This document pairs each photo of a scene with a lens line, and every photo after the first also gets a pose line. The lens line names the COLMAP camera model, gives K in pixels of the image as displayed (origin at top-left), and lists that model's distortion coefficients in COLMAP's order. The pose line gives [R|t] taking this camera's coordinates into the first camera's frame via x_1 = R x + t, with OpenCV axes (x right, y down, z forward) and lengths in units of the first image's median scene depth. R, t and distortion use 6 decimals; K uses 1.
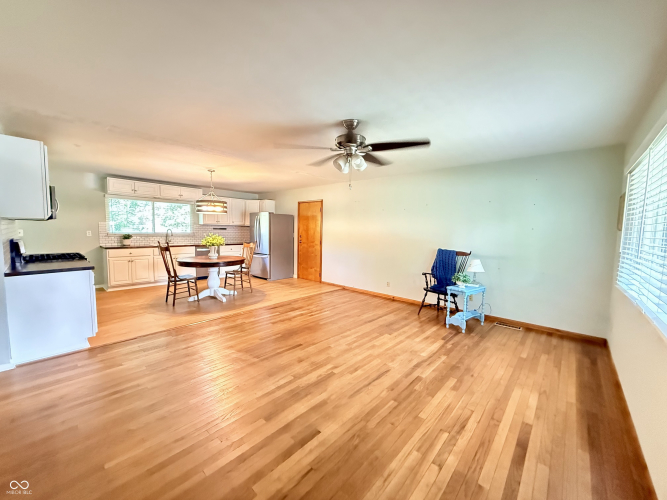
lens RADIAL K [[264.8, 0, 333.5], [0, 264.8, 250.0], [0, 0, 1]] dist [-0.000411, -0.000021]
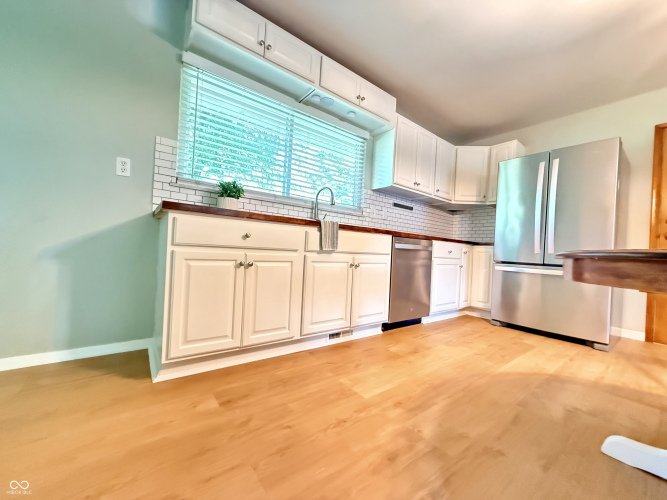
lens RADIAL K [[264.8, 0, 333.5], [0, 264.8, 250.0], [0, 0, 1]] dist [-0.000411, -0.000021]
pose [[0.983385, 0.030029, -0.179032, -0.599873], [-0.045102, 0.995716, -0.080722, 0.042605], [0.175841, 0.087456, 0.980526, 0.716250]]
